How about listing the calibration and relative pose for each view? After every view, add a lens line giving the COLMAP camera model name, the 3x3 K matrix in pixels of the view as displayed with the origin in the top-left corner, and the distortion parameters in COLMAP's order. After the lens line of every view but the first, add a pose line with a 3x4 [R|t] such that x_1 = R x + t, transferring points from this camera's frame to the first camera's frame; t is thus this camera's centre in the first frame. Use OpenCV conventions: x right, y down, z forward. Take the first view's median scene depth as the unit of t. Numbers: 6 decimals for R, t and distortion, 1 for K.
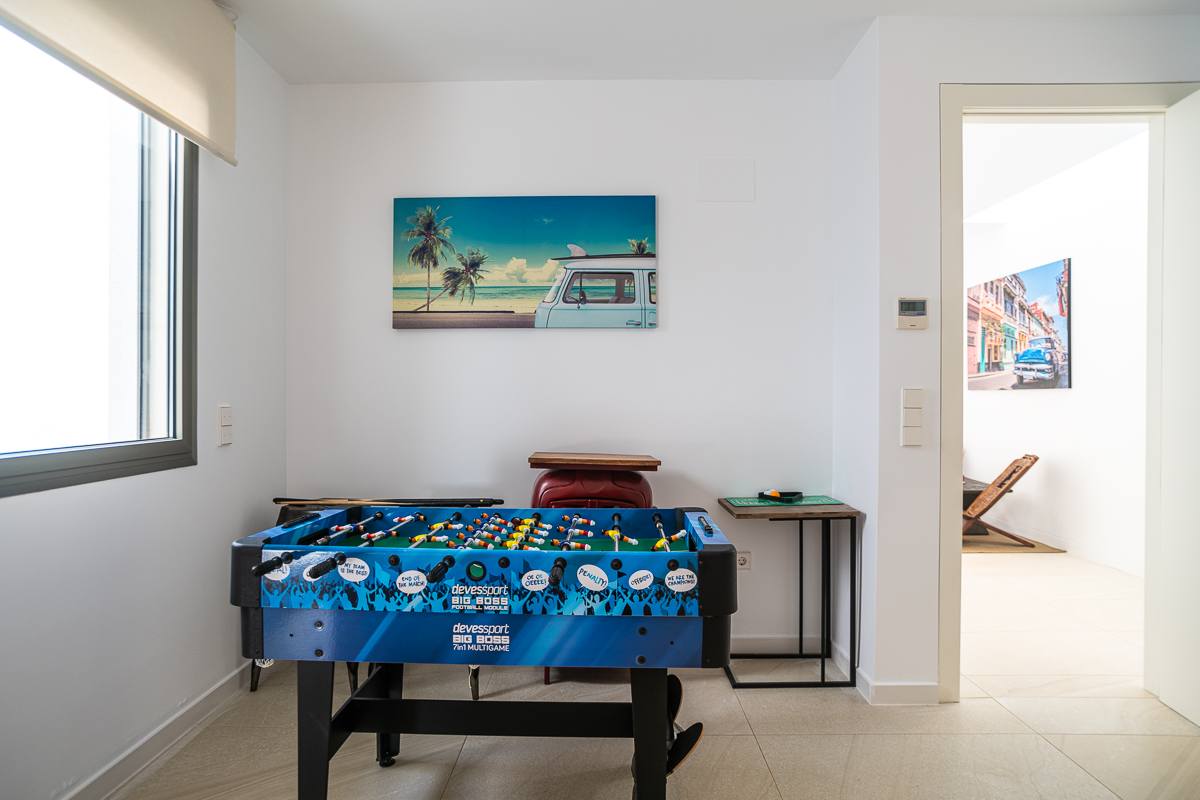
lens RADIAL K [[645.3, 0, 601.6], [0, 645.3, 397.2], [0, 0, 1]] dist [-0.026942, 0.001344]
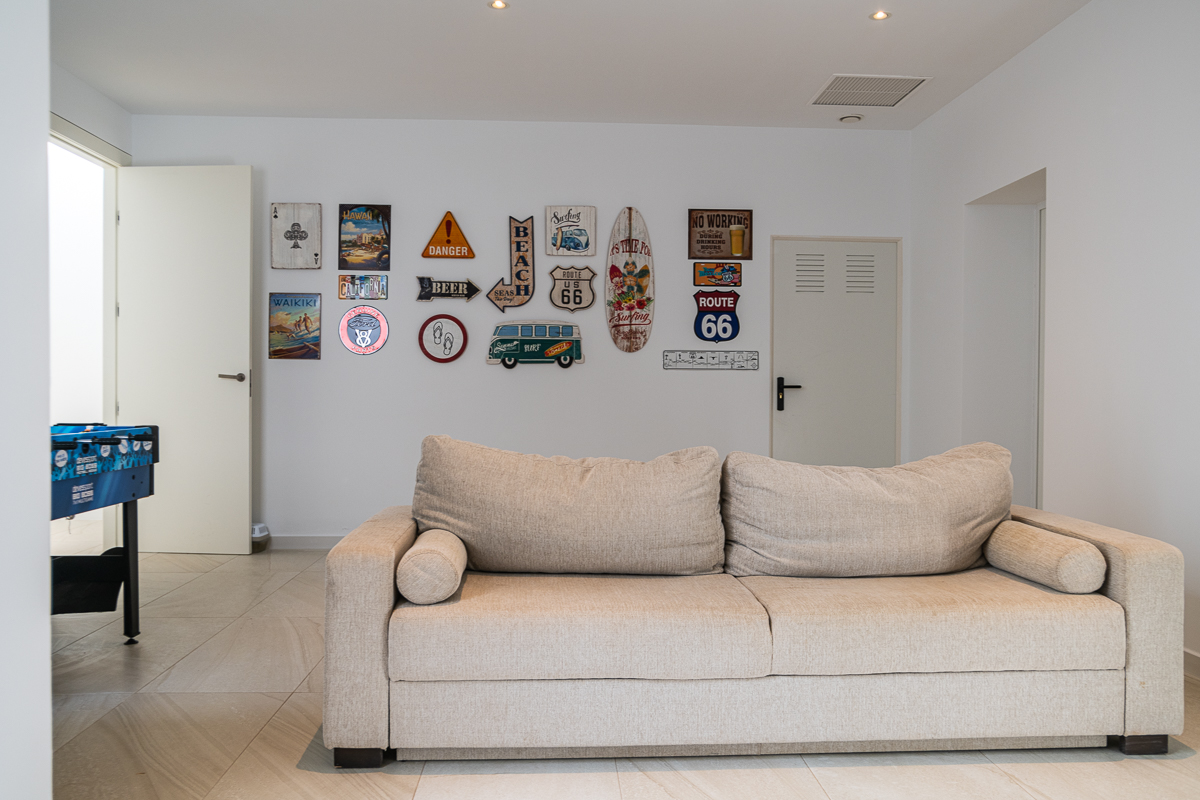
lens RADIAL K [[938.4, 0, 600.1], [0, 938.4, 398.7], [0, 0, 1]] dist [-0.000331, -0.000255]
pose [[-0.071273, -0.012248, 0.997382, -1.258843], [-0.001526, 0.999925, 0.012170, 0.068936], [-0.997456, -0.000655, -0.071286, -0.010594]]
